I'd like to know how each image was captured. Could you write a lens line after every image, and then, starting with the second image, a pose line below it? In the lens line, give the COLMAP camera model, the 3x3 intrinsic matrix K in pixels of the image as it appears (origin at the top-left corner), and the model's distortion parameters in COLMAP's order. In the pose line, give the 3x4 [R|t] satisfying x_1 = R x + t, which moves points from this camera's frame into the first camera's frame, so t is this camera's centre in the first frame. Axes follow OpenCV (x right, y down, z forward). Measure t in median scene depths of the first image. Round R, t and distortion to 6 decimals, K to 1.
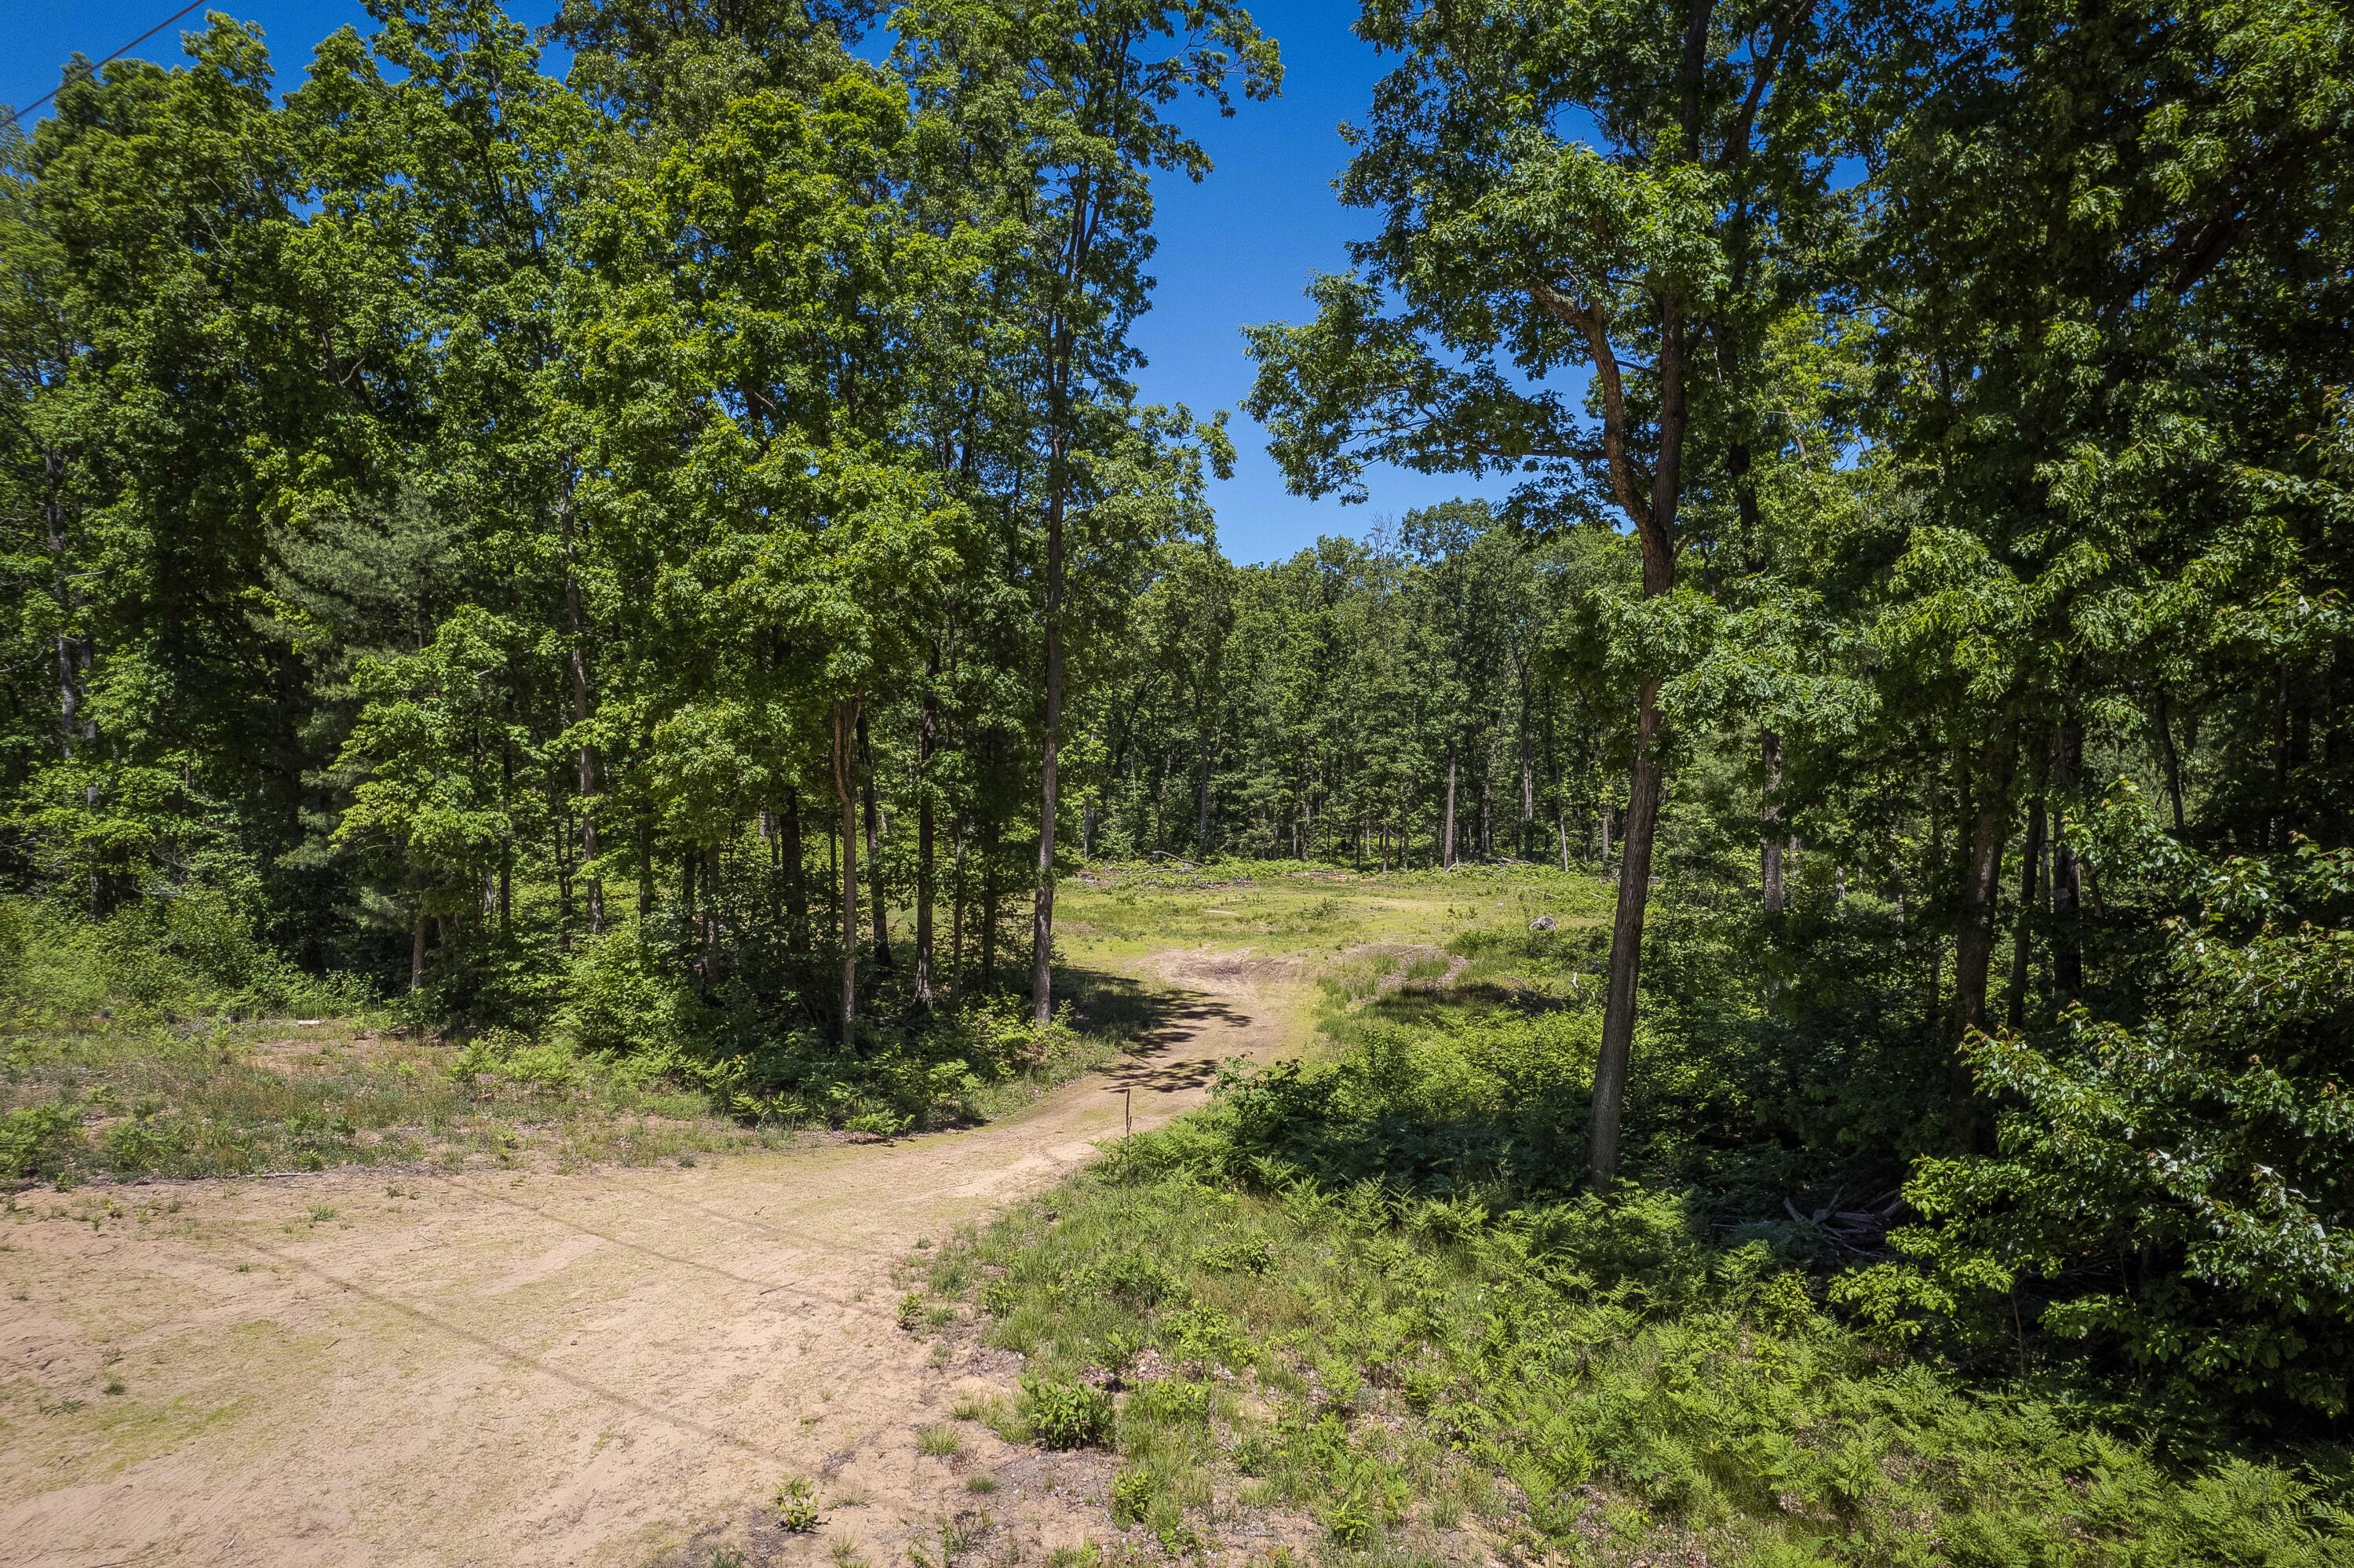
lens RADIAL K [[1521.3, 0, 1166.2], [0, 1521.3, 787.4], [0, 0, 1]] dist [-0.071740, 0.049983]
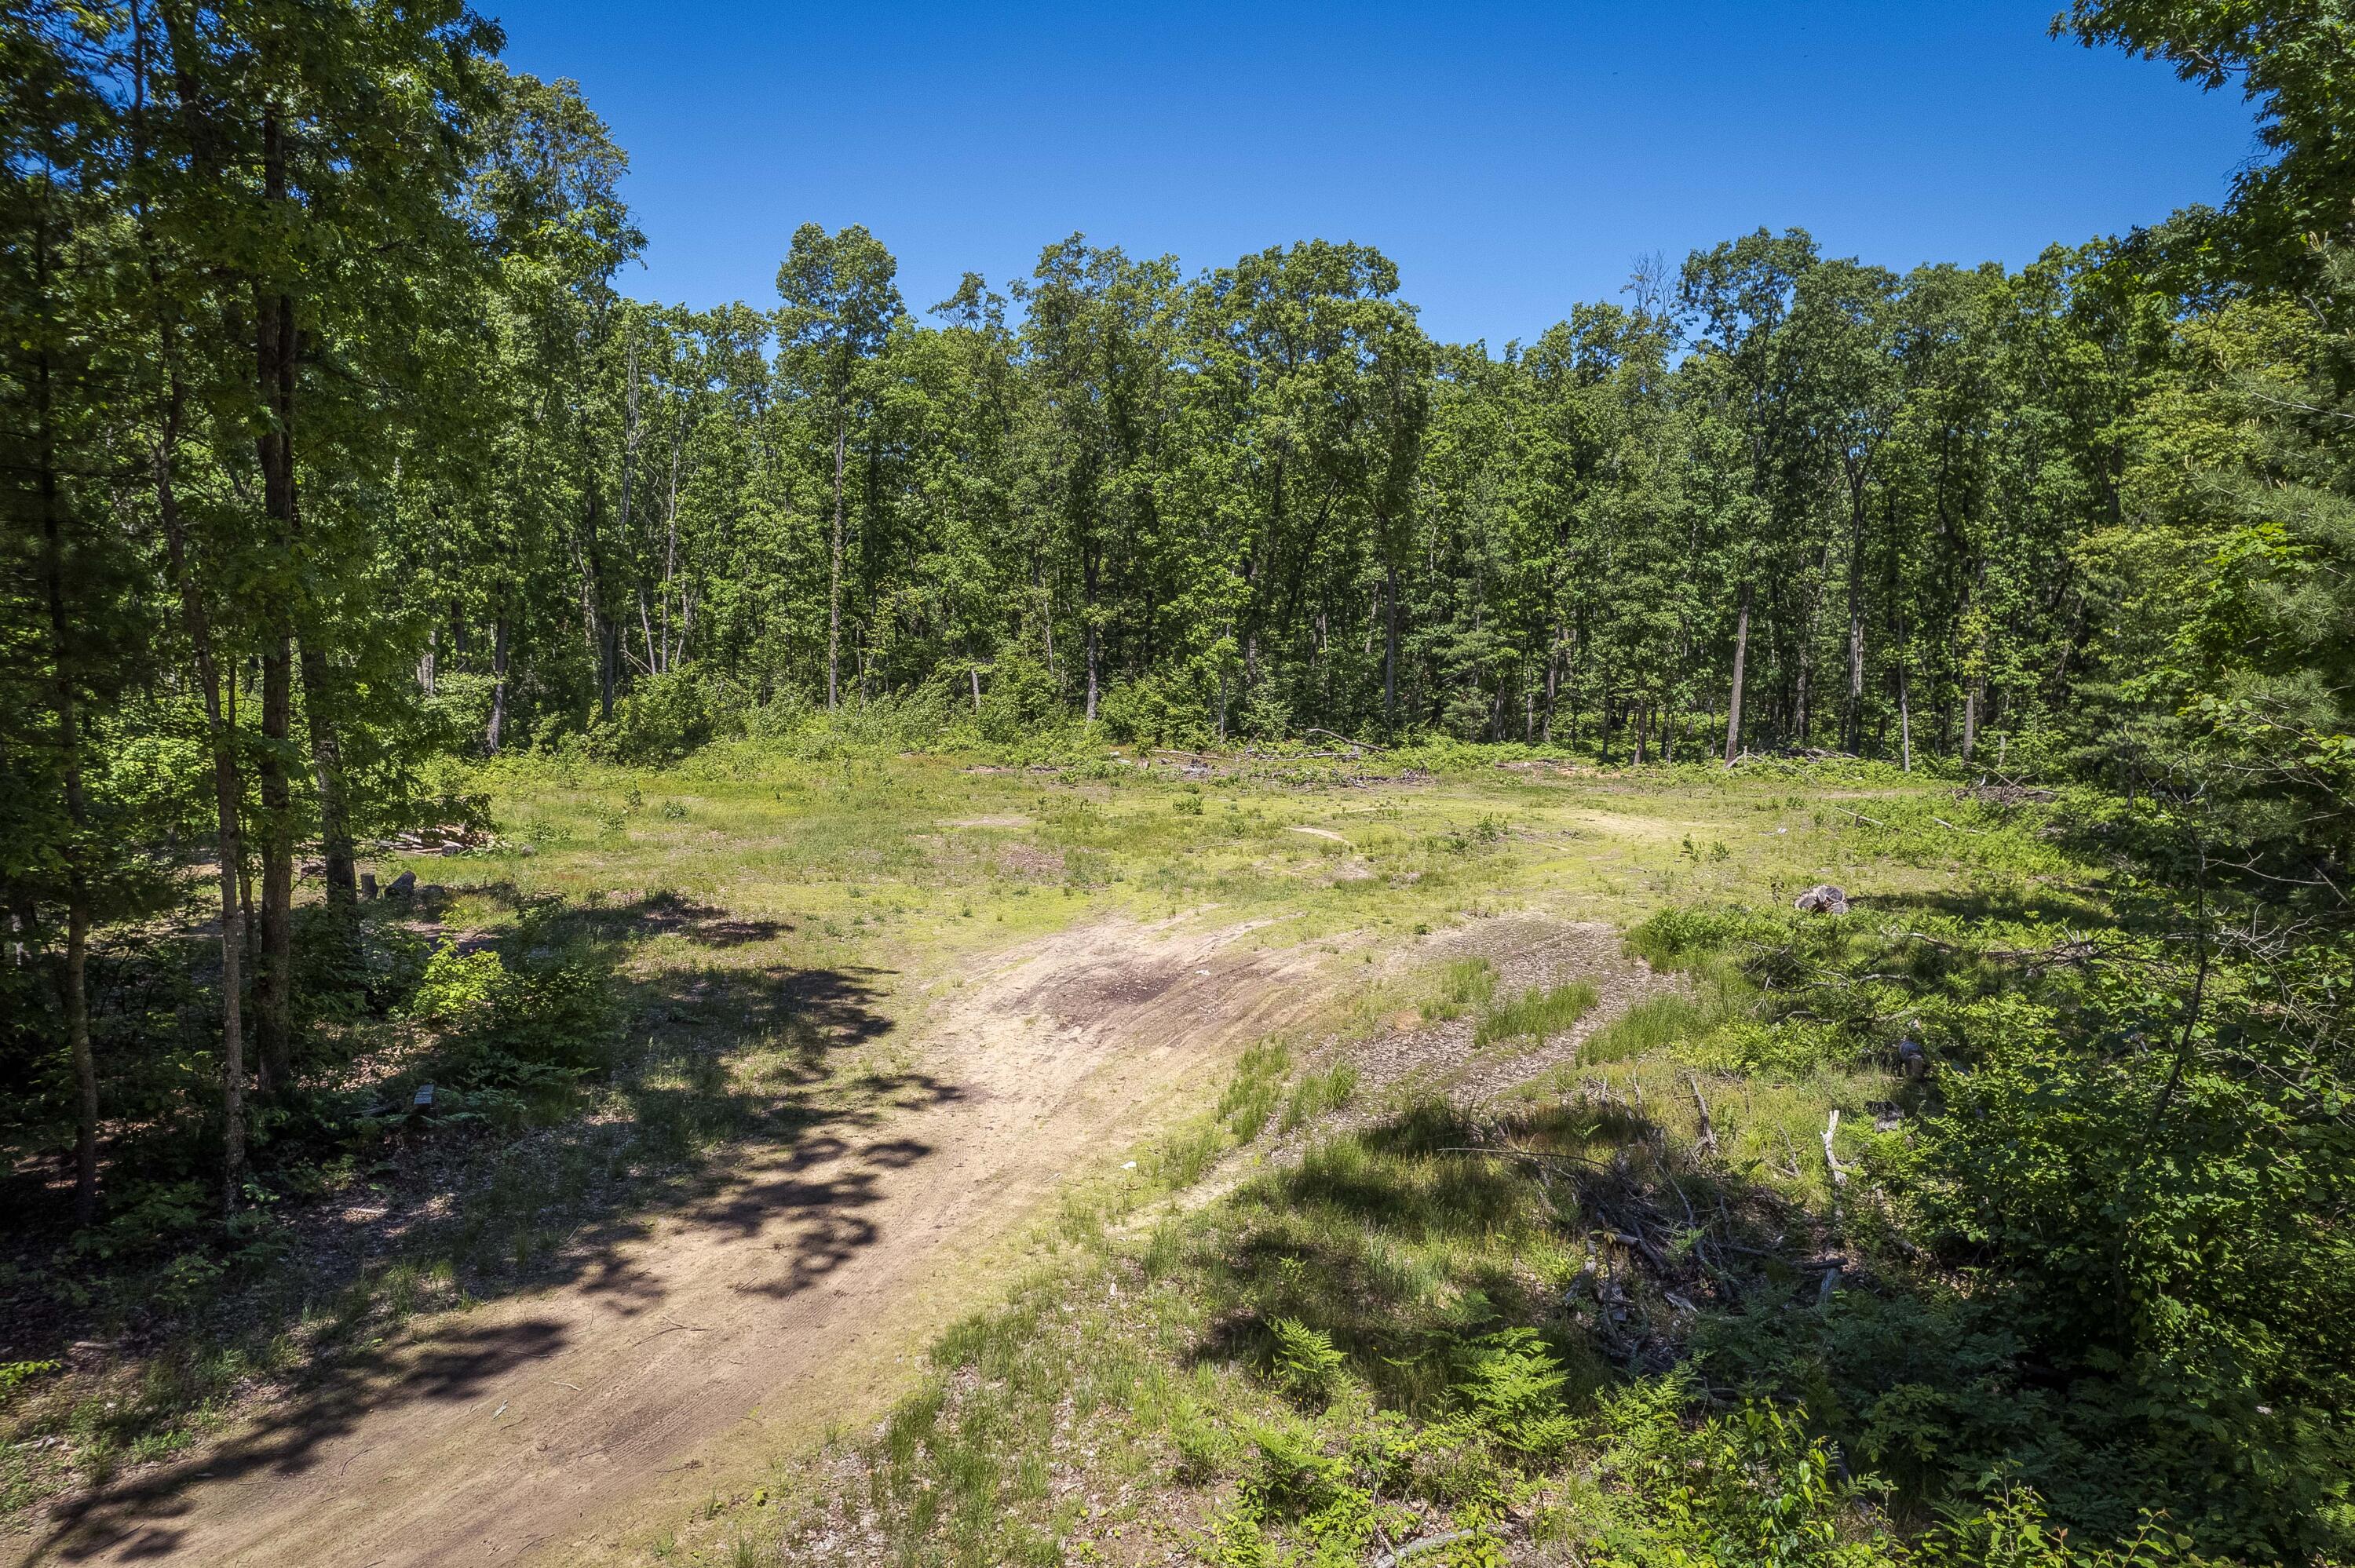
lens RADIAL K [[1521.9, 0, 1166.7], [0, 1521.9, 787.4], [0, 0, 1]] dist [-0.071740, 0.049983]
pose [[0.977348, 0.030022, -0.209499, 0.247861], [-0.011047, 0.995775, 0.091160, 0.011841], [0.211351, -0.086780, 0.973550, 0.830114]]
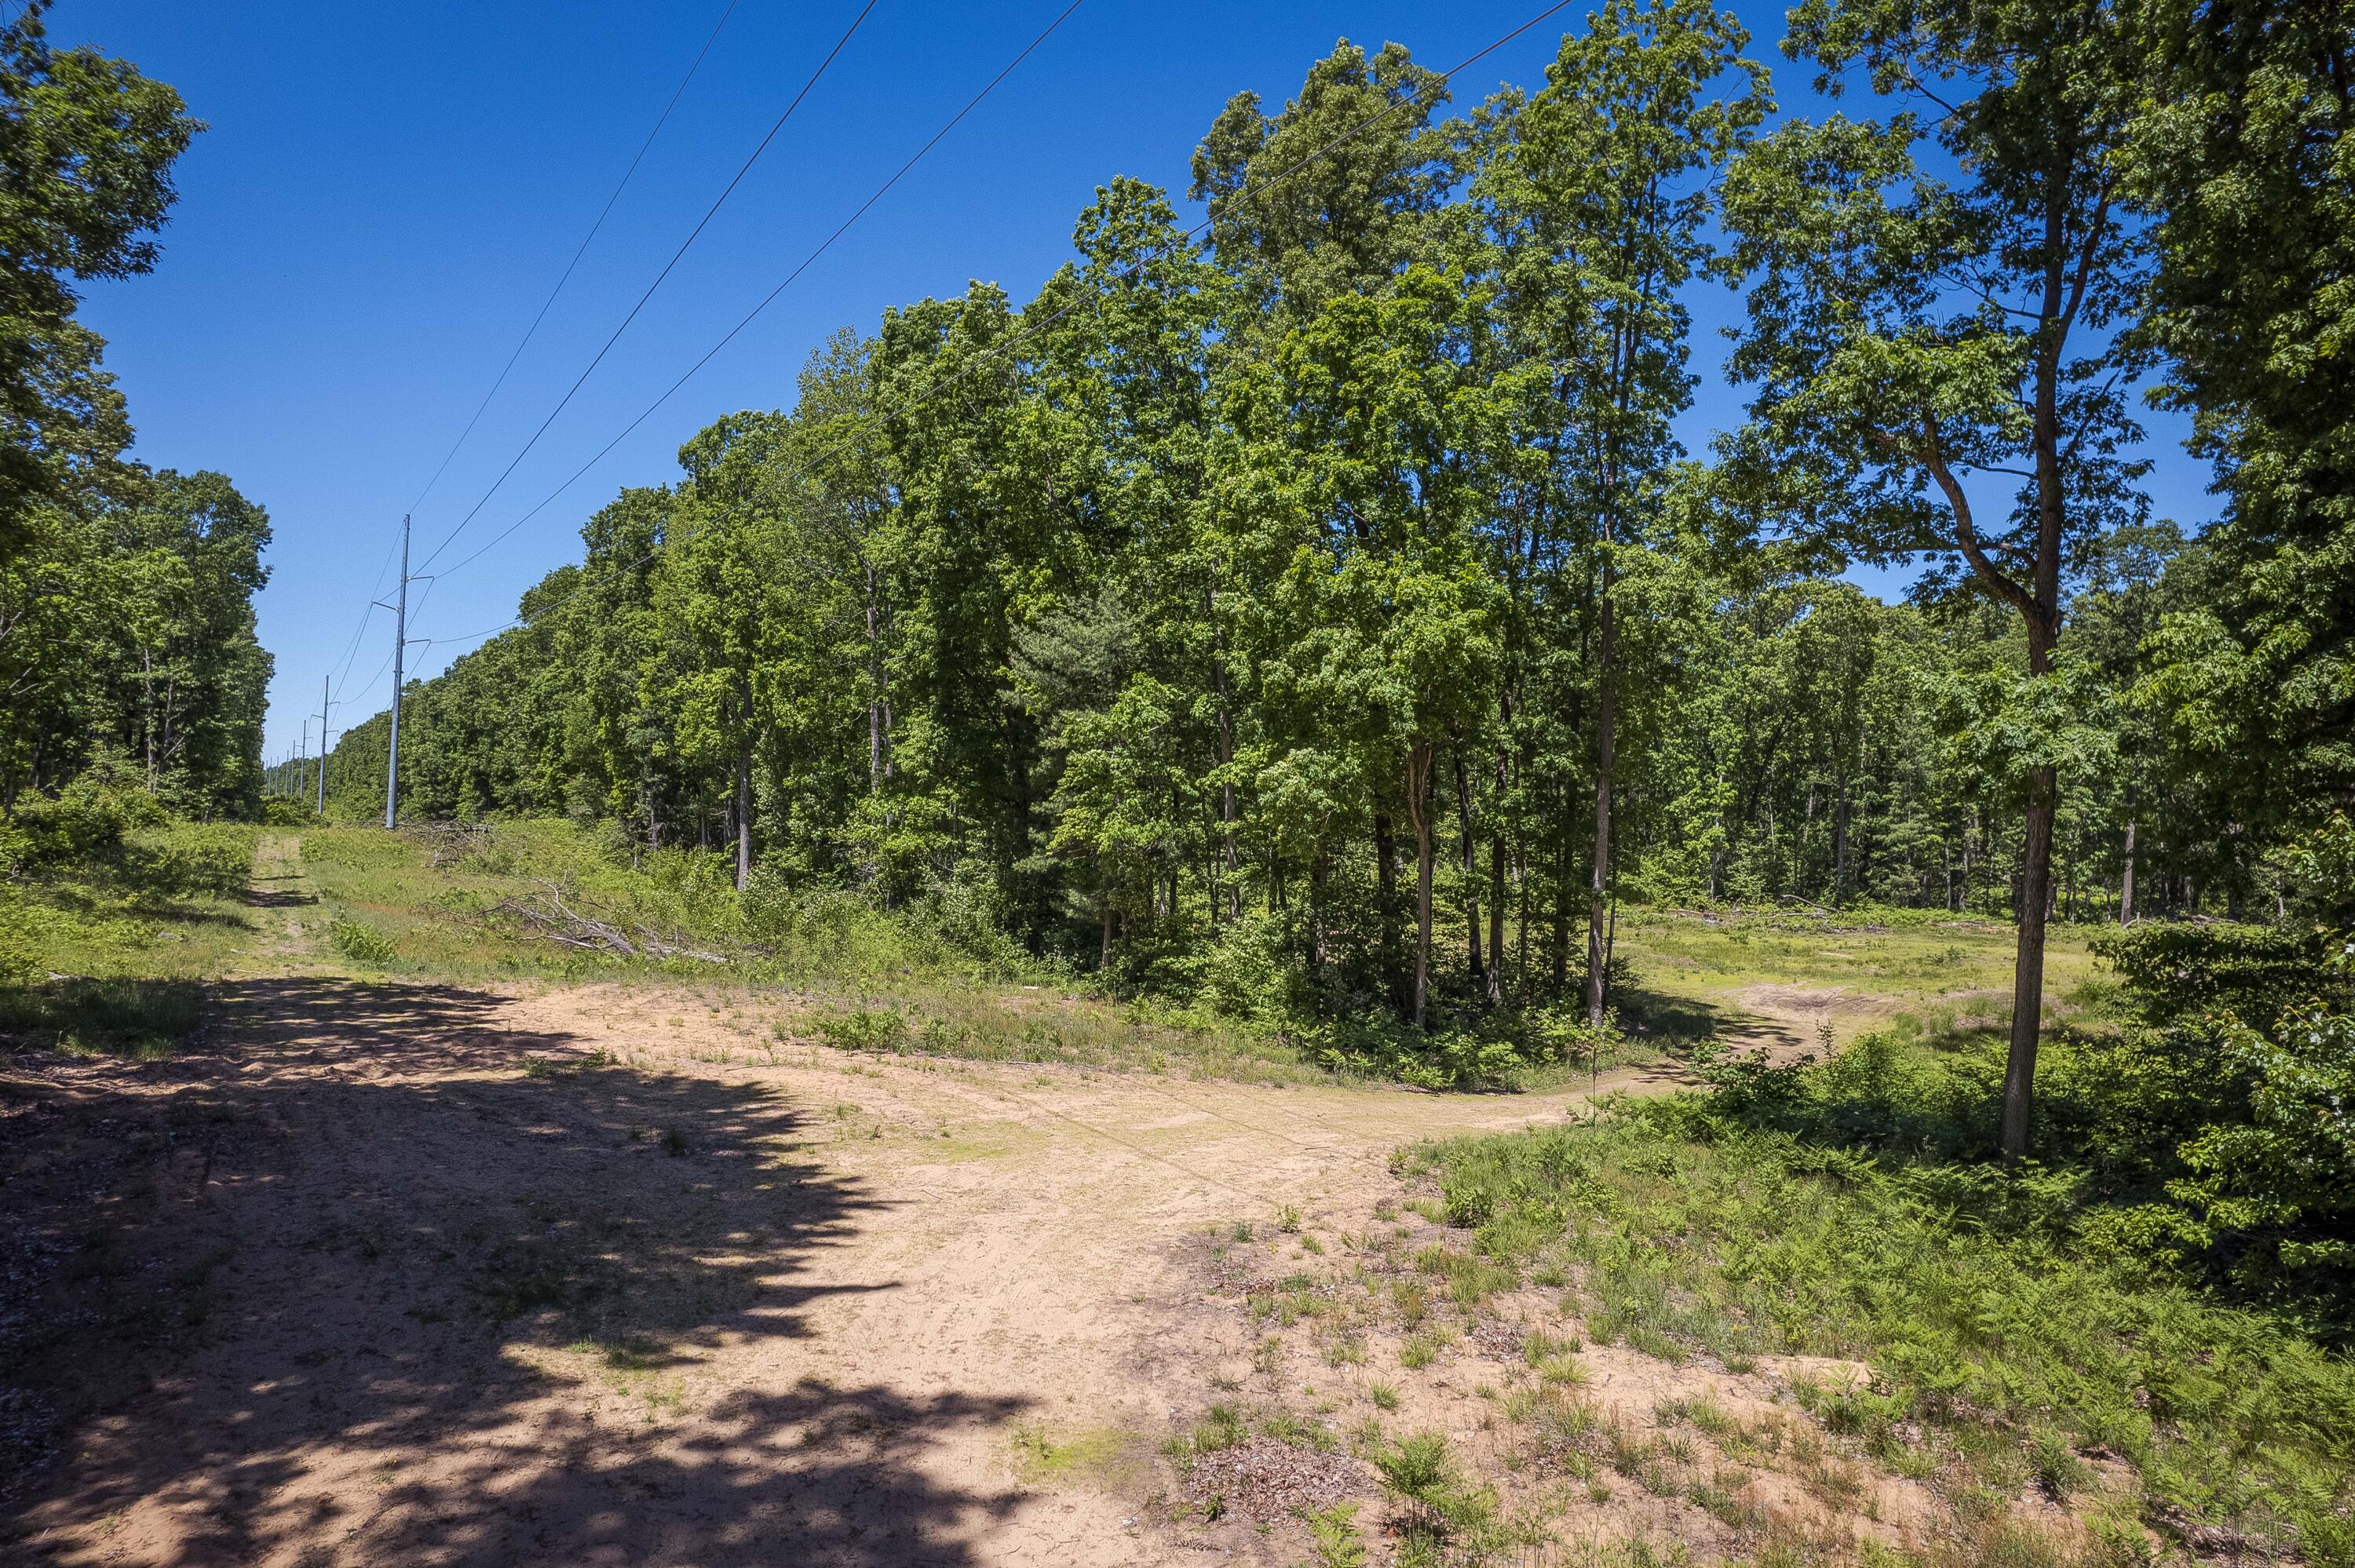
lens RADIAL K [[1521.9, 0, 1166.7], [0, 1521.9, 787.4], [0, 0, 1]] dist [-0.071740, 0.049983]
pose [[0.909746, 0.006039, -0.415122, 0.104173], [-0.017537, 0.999561, -0.023893, 0.007485], [0.414795, 0.029017, 0.909452, -0.199760]]
